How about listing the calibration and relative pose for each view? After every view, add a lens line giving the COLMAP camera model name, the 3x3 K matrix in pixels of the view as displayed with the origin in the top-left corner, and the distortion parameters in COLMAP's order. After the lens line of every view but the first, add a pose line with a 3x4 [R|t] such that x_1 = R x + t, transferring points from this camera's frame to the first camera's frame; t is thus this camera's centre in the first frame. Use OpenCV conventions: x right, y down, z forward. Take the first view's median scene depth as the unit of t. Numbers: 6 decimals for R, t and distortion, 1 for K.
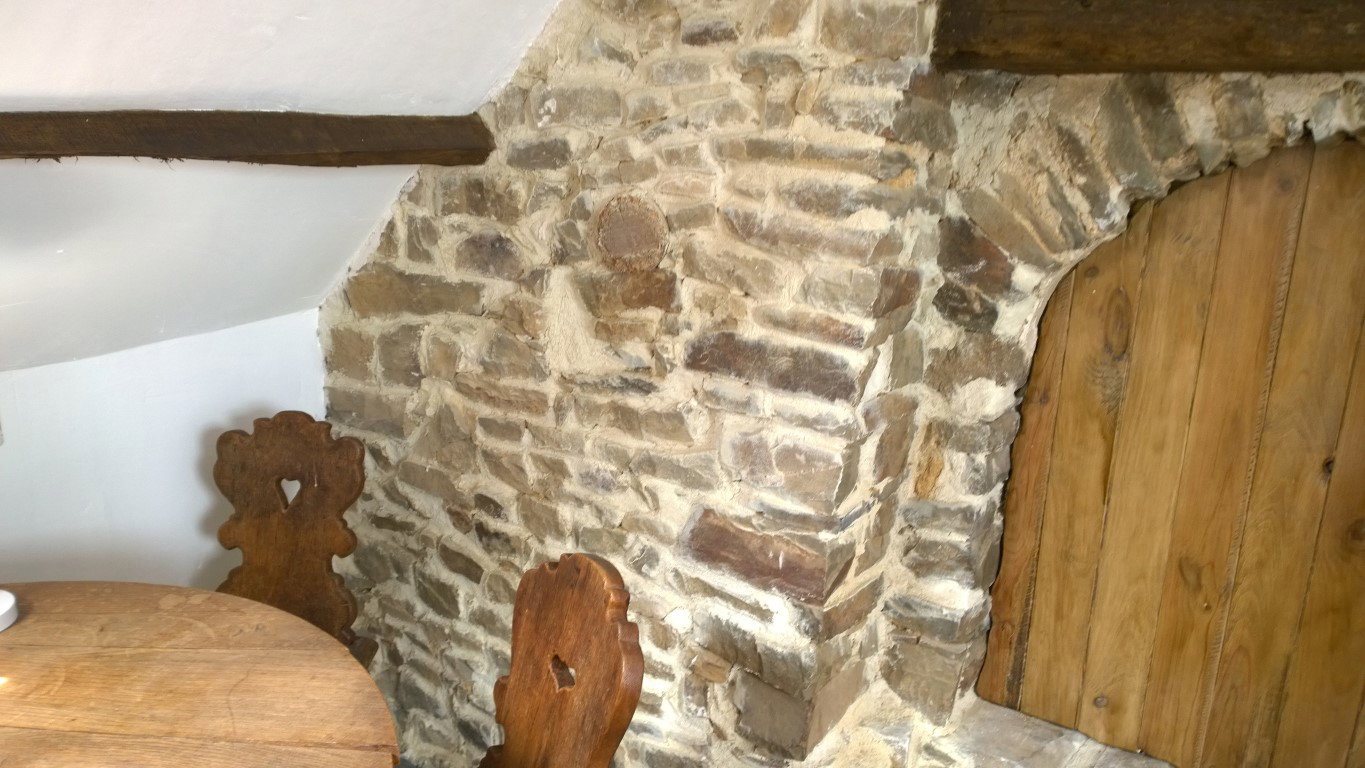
lens RADIAL K [[944.9, 0, 664.5], [0, 944.9, 401.4], [0, 0, 1]] dist [0.046852, -0.038794]
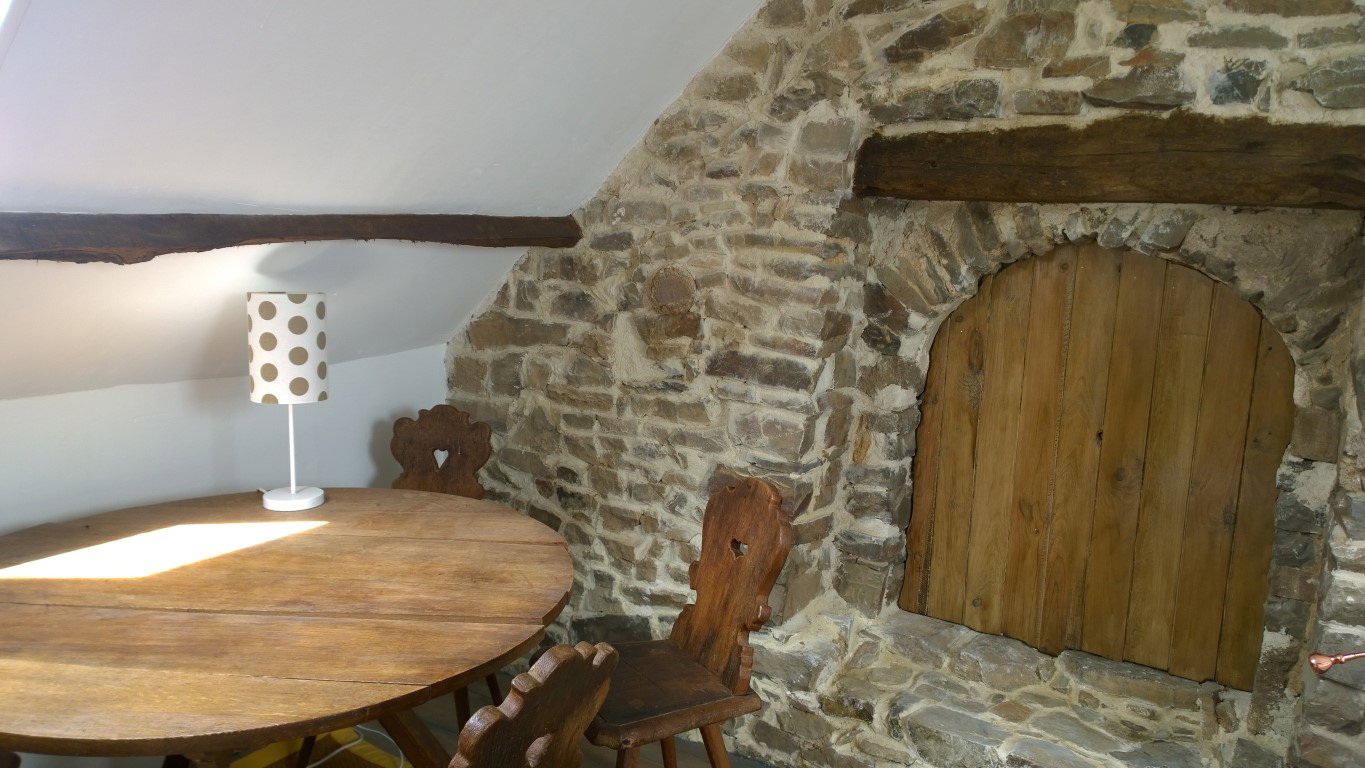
lens RADIAL K [[977.5, 0, 674.7], [0, 977.5, 394.3], [0, 0, 1]] dist [0.054053, -0.057826]
pose [[0.999362, 0.010285, 0.034197, -0.084714], [-0.006623, 0.994394, -0.105527, 0.169158], [-0.035090, 0.105233, 0.993828, -0.615432]]
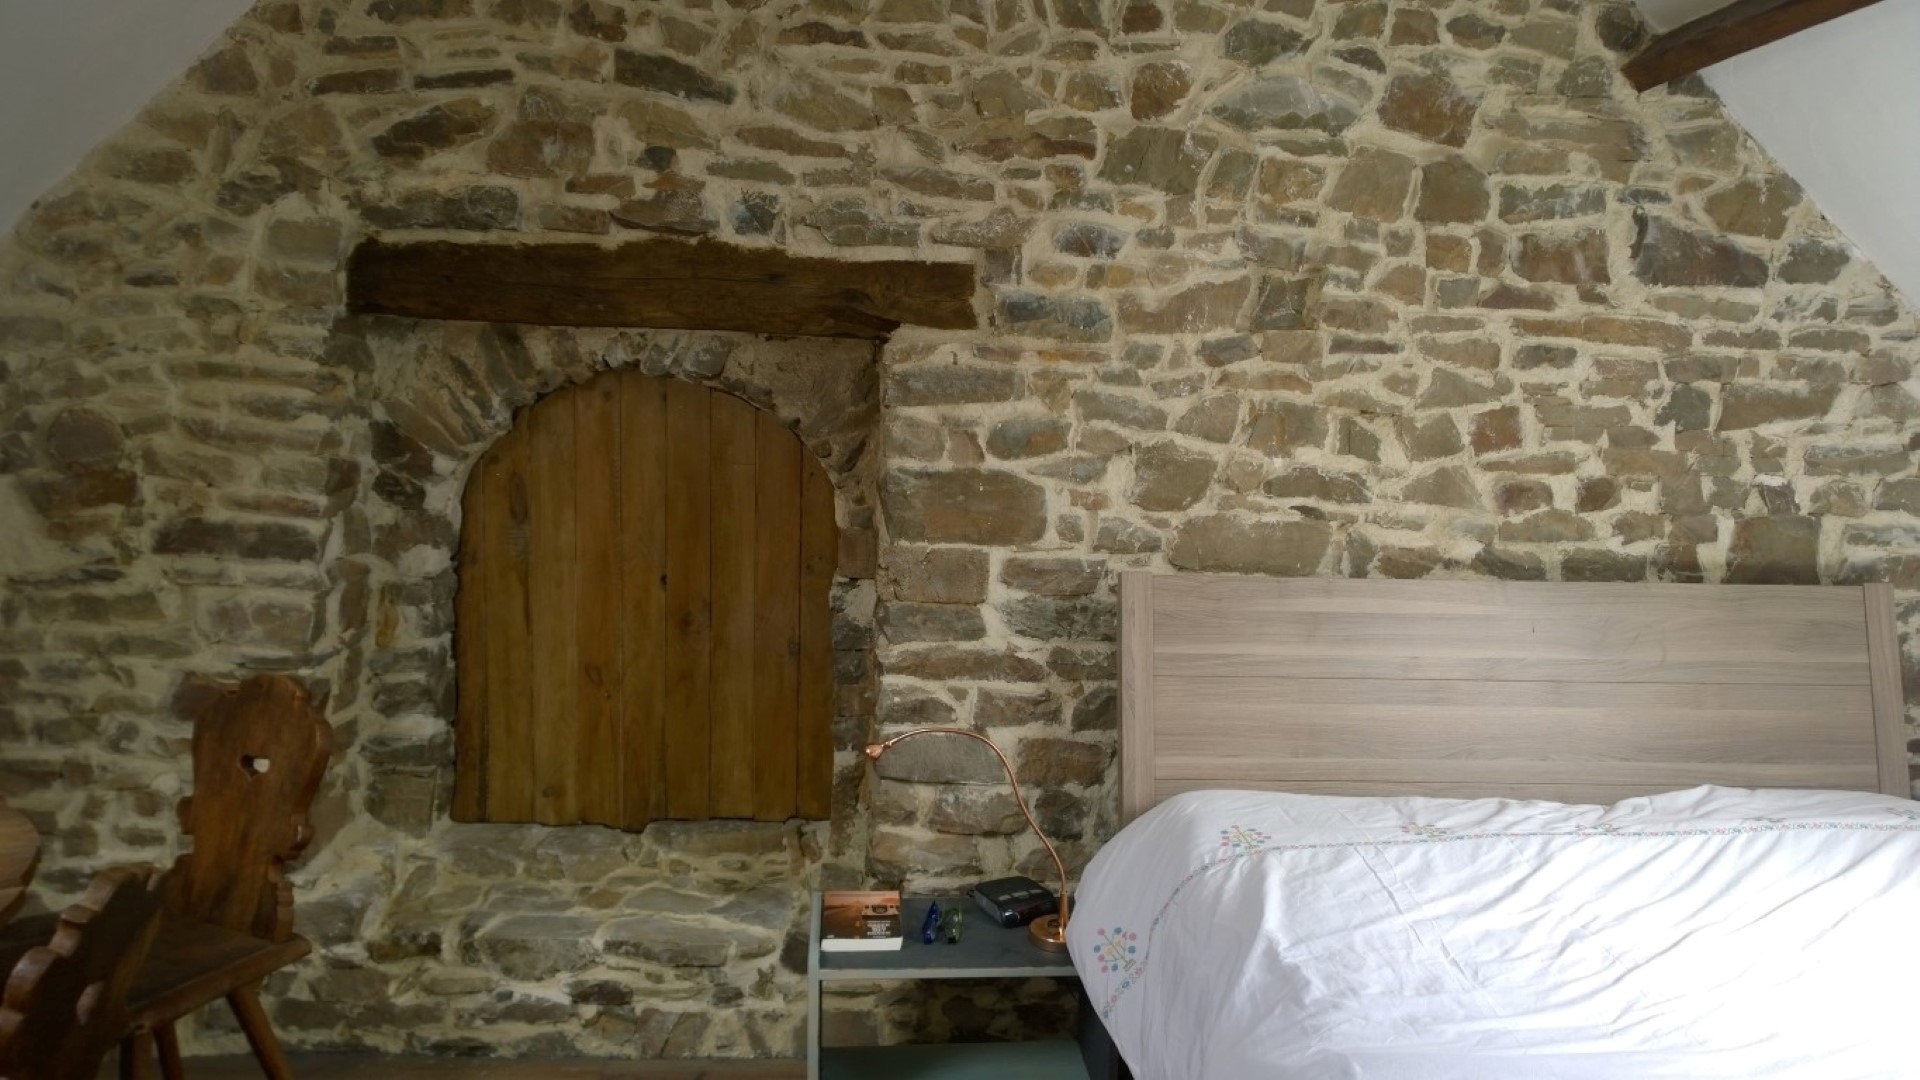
lens RADIAL K [[1374.9, 0, 965.0], [0, 1374.9, 541.9], [0, 0, 1]] dist [0.054053, -0.057826]
pose [[0.780019, -0.076688, 0.621039, -0.255541], [0.154058, 0.985449, -0.071808, 0.222870], [-0.606495, 0.151688, 0.780483, -0.916835]]
